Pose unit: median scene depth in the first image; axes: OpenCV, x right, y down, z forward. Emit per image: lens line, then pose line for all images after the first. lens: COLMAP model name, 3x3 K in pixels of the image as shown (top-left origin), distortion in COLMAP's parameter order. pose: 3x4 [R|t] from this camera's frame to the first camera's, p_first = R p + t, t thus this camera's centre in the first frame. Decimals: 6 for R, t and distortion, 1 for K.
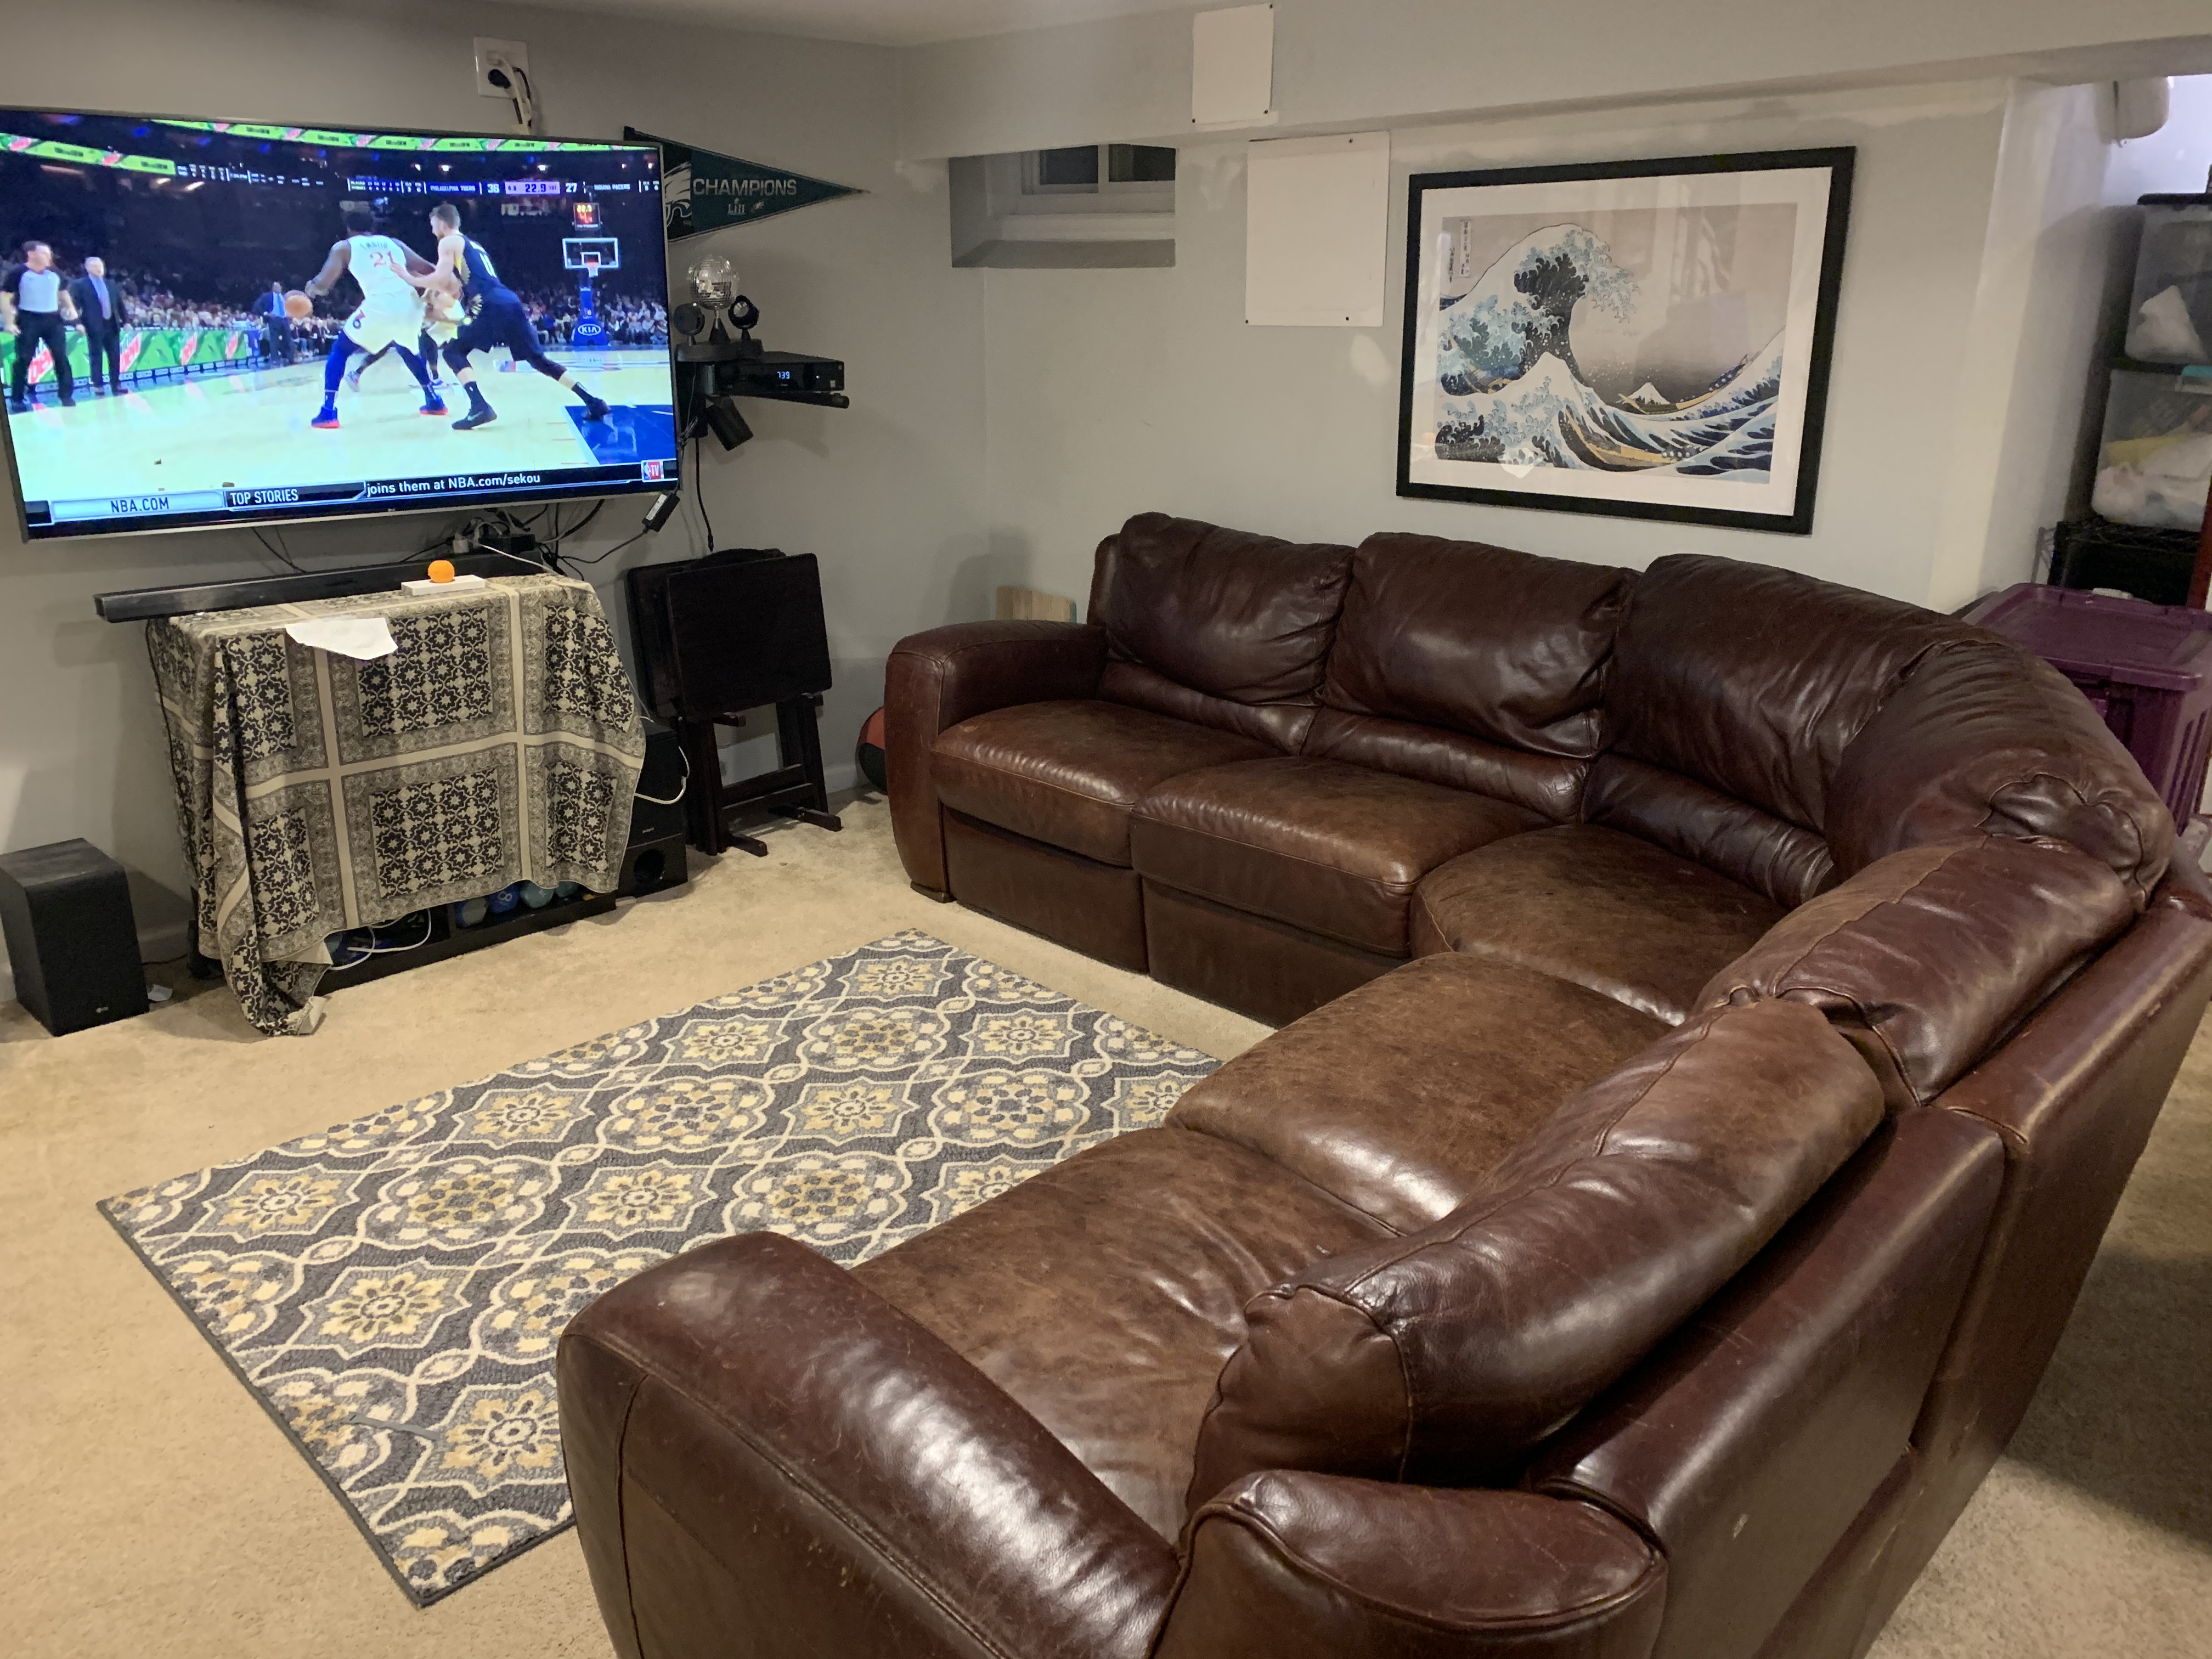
lens RADIAL K [[1672.7, 0, 1113.3], [0, 1672.7, 837.1], [0, 0, 1]] dist [0.028850, -0.029464]
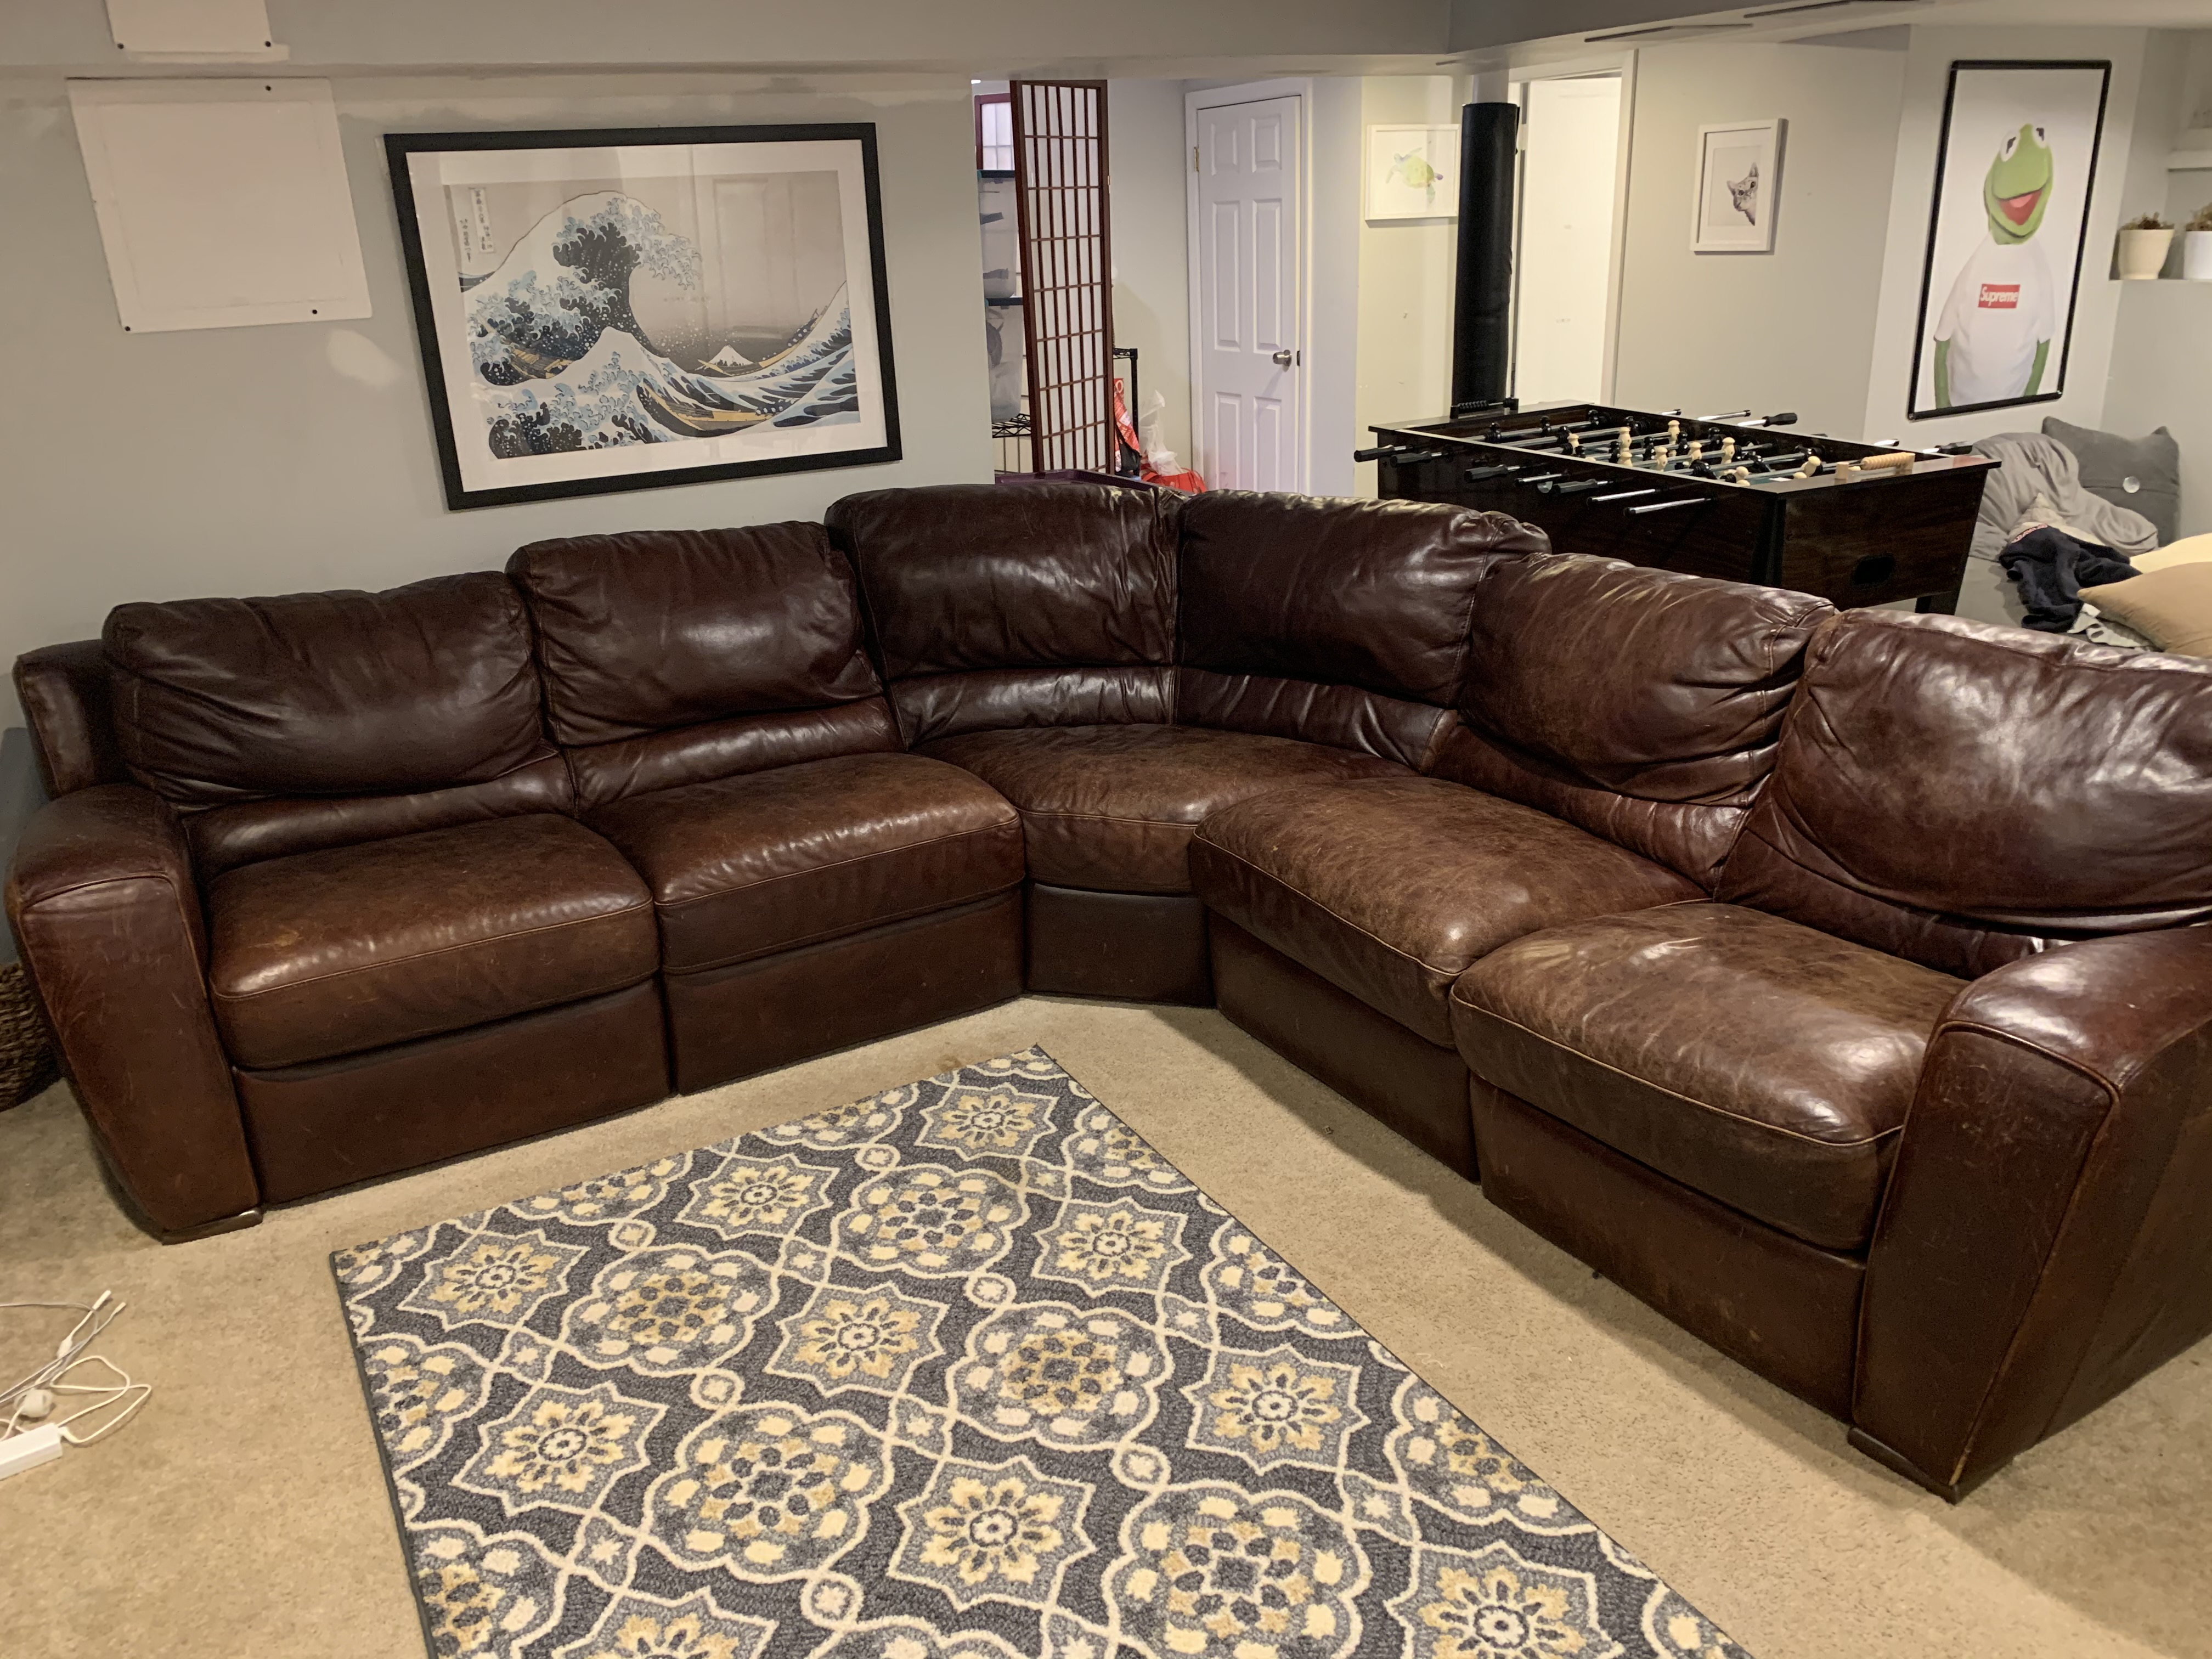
lens RADIAL K [[1672.7, 0, 1111.9], [0, 1672.7, 823.4], [0, 0, 1]] dist [0.028850, -0.029464]
pose [[0.263967, -0.339657, 0.902748, -0.639016], [0.342846, 0.907863, 0.241332, -0.169893], [-0.901542, 0.245800, 0.356096, 0.486325]]
